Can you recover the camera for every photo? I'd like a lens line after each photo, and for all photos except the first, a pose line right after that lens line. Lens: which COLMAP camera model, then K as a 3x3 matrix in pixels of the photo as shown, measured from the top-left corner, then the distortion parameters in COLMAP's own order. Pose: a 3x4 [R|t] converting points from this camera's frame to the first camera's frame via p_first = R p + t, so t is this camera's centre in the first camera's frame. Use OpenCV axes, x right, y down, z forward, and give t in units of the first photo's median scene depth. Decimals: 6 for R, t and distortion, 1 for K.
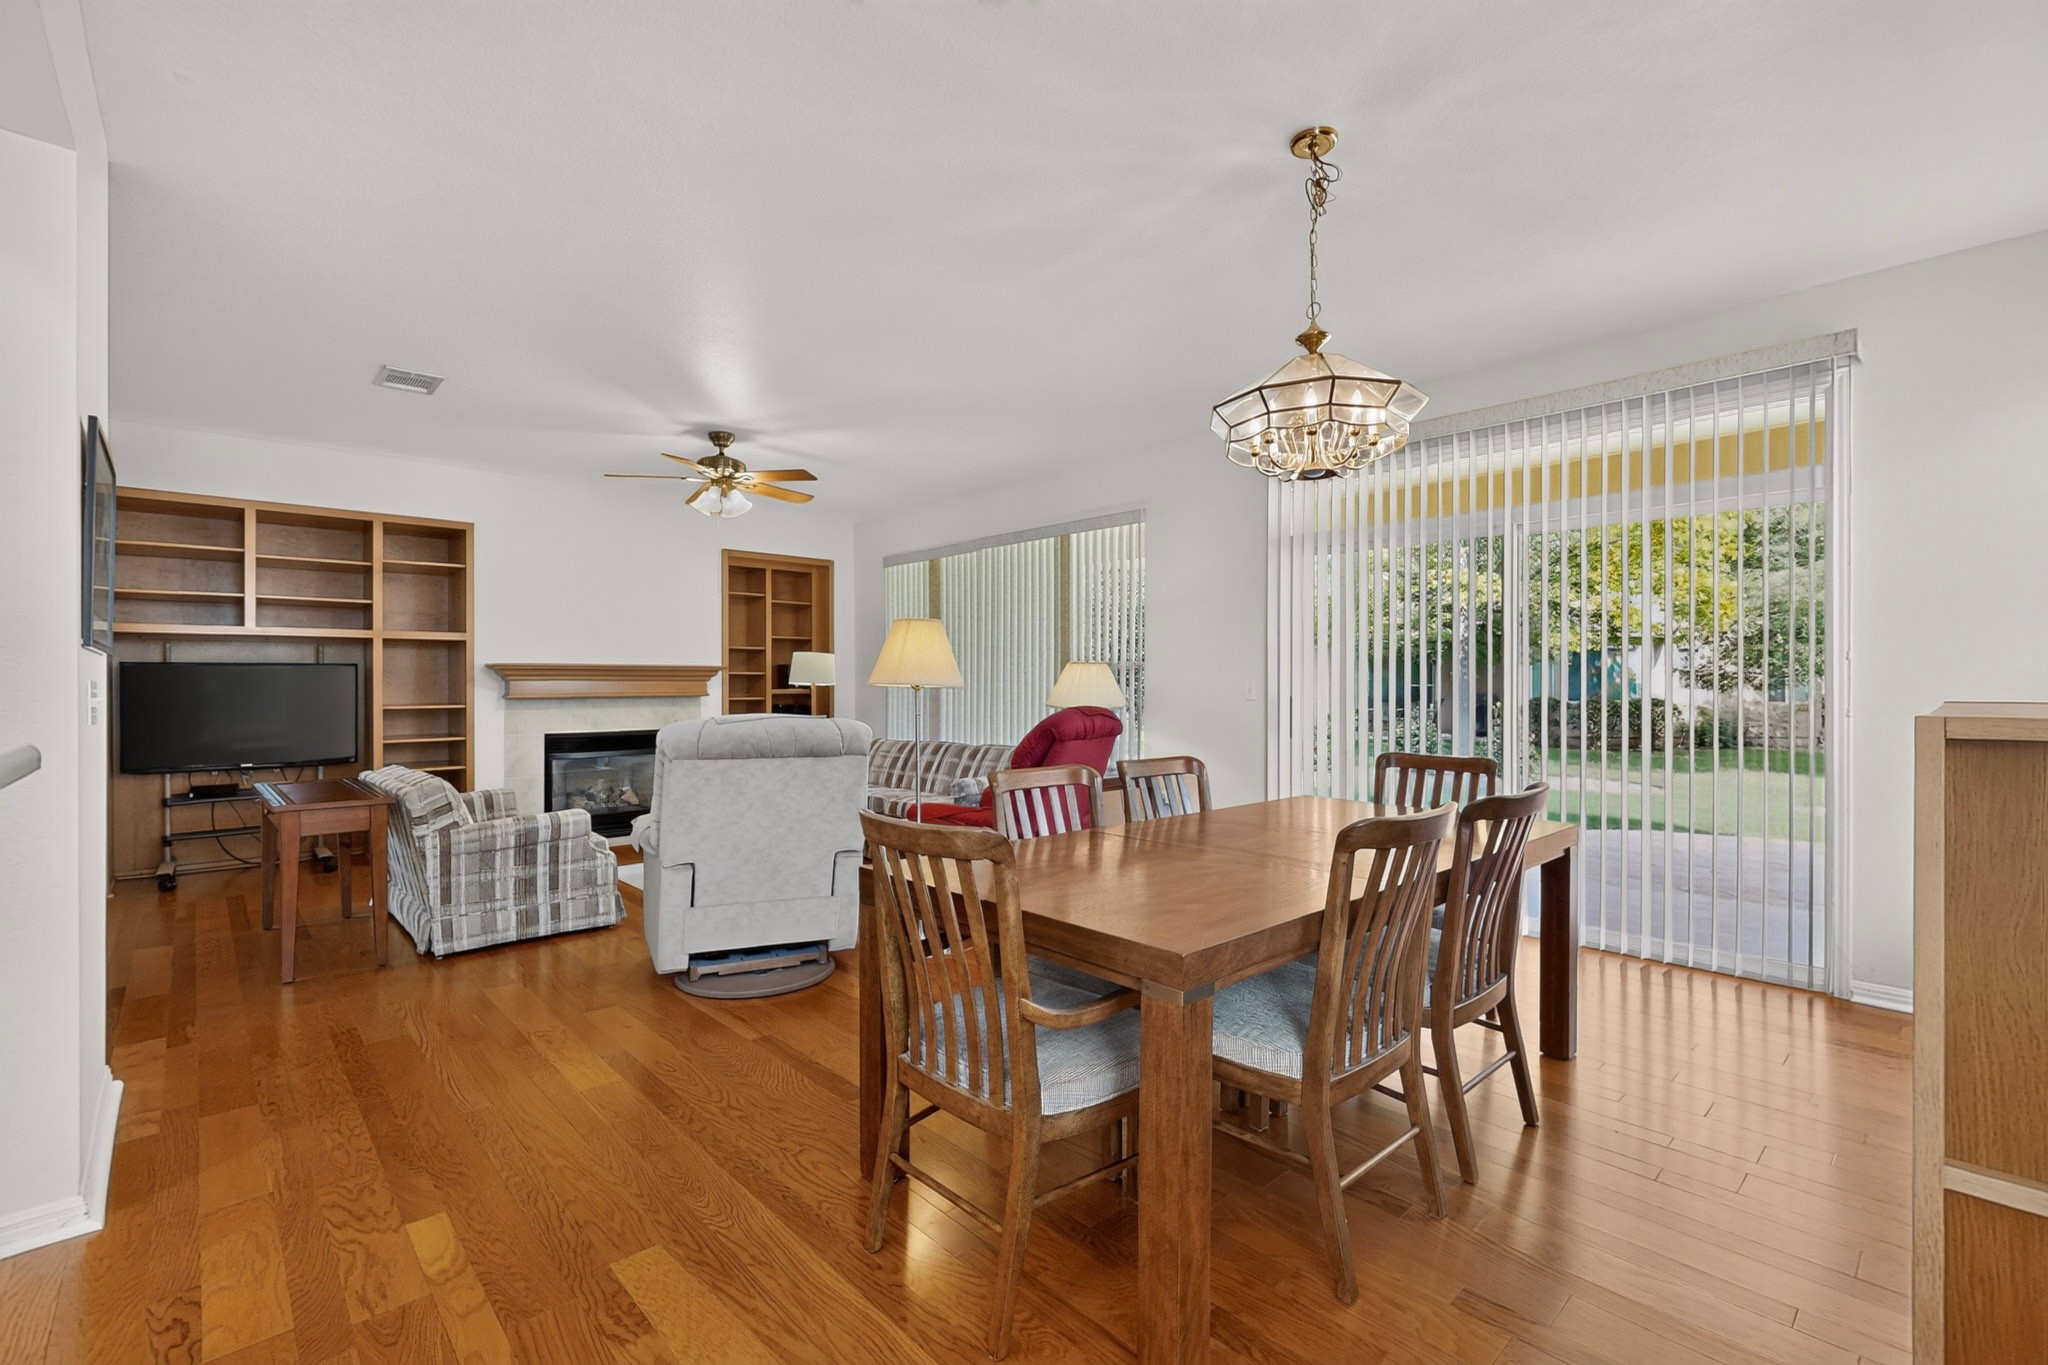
lens RADIAL K [[898.9, 0, 1036.8], [0, 898.9, 690.3], [0, 0, 1]] dist [0.001511, -0.001133]
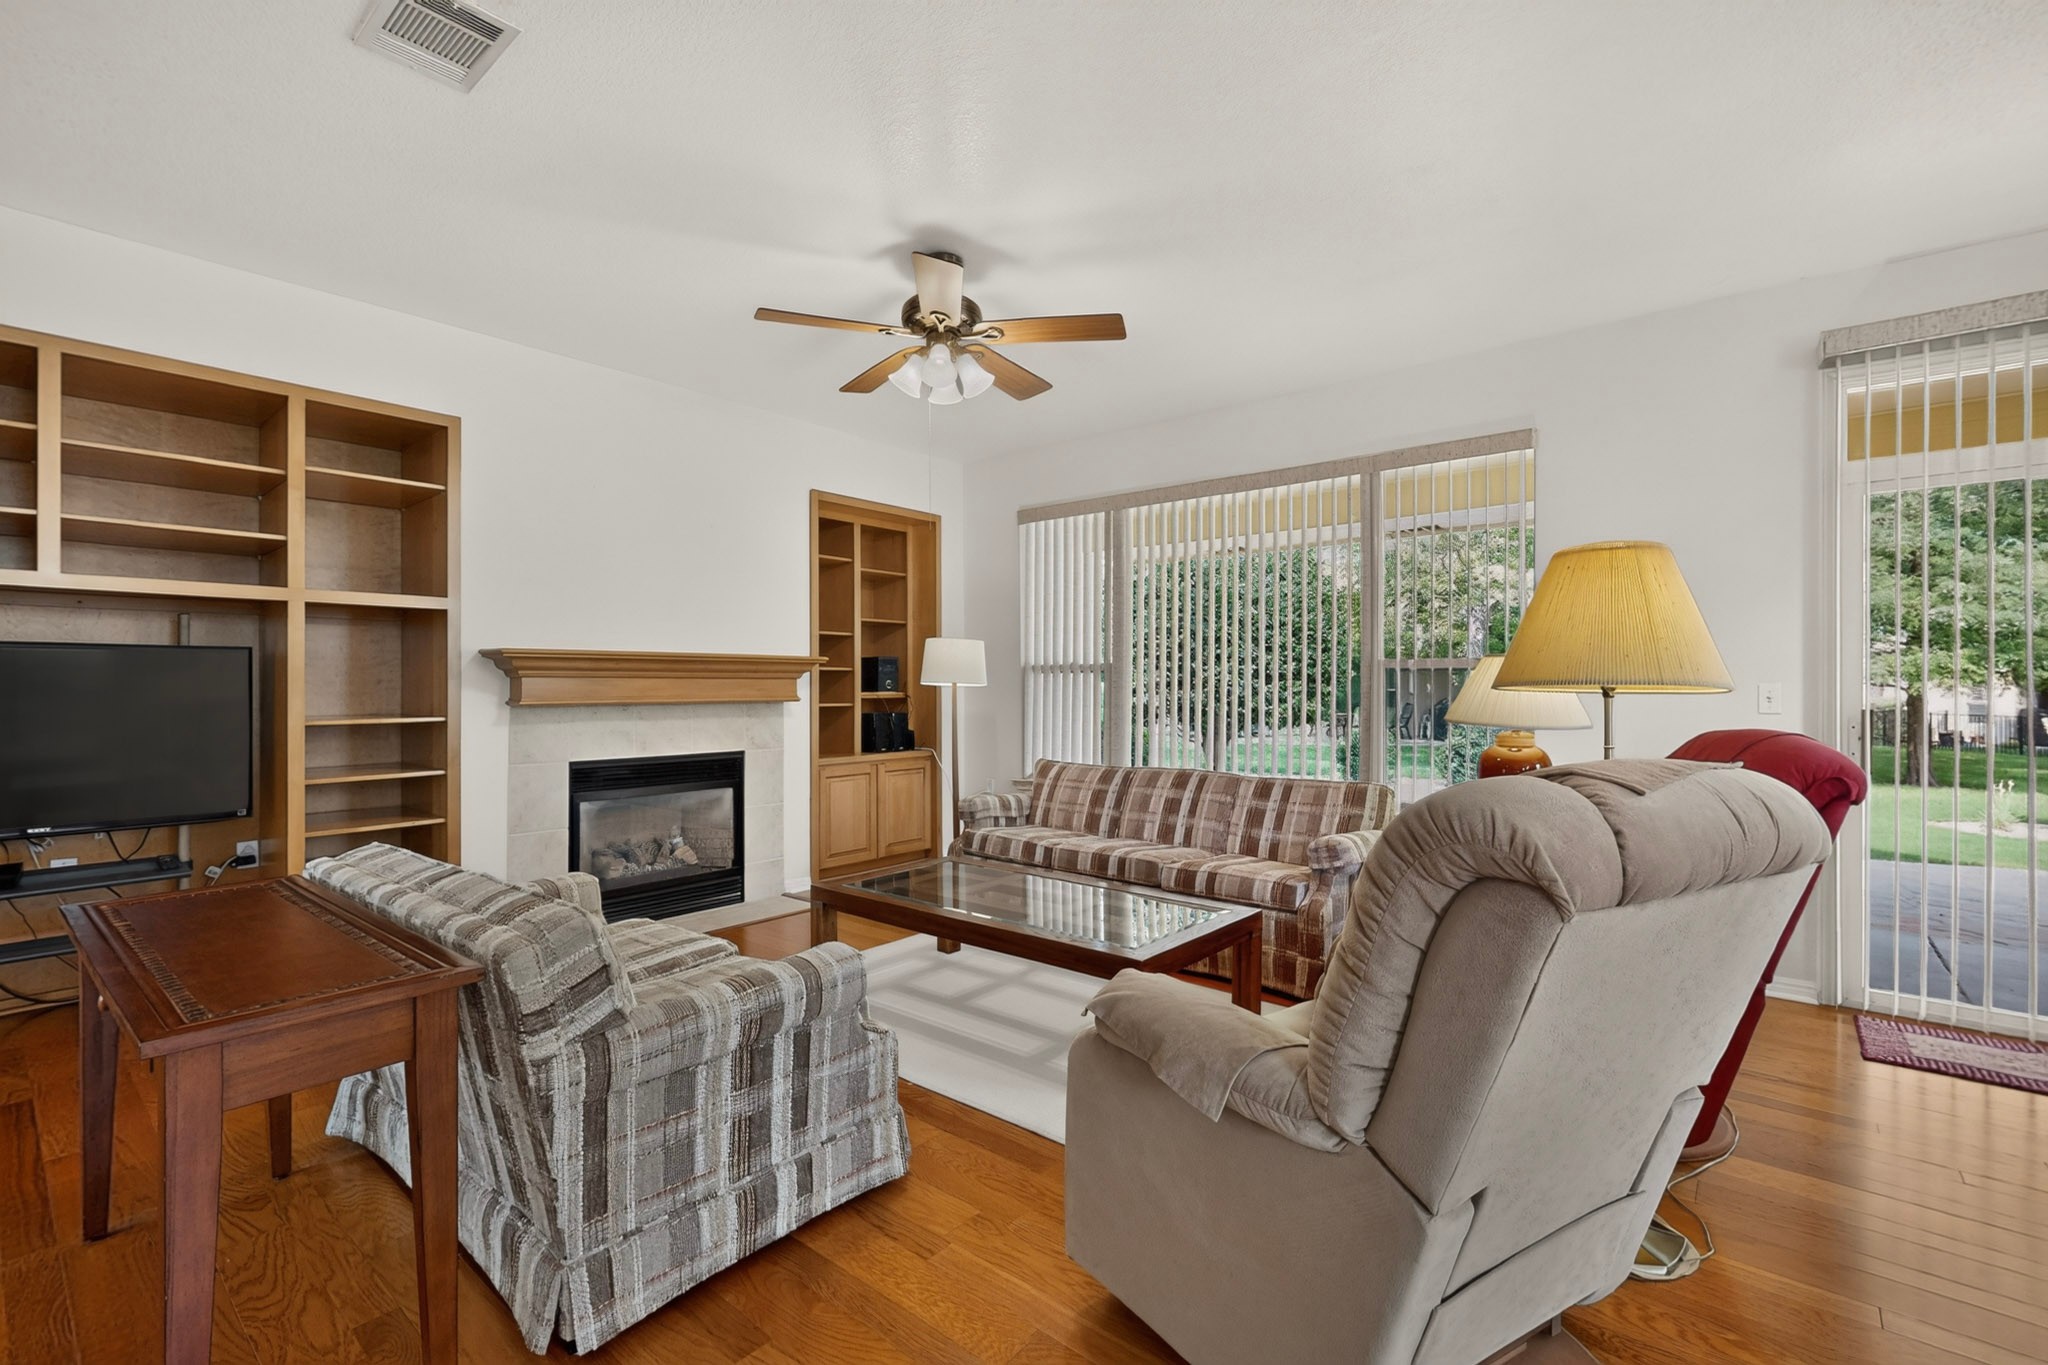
lens RADIAL K [[898.9, 0, 1036.8], [0, 898.9, 690.3], [0, 0, 1]] dist [0.001511, -0.001133]
pose [[0.992799, 0.000286, 0.119792, -0.324878], [0.000084, 0.999995, -0.003085, 0.000218], [-0.119792, 0.003073, 0.992794, 0.364863]]
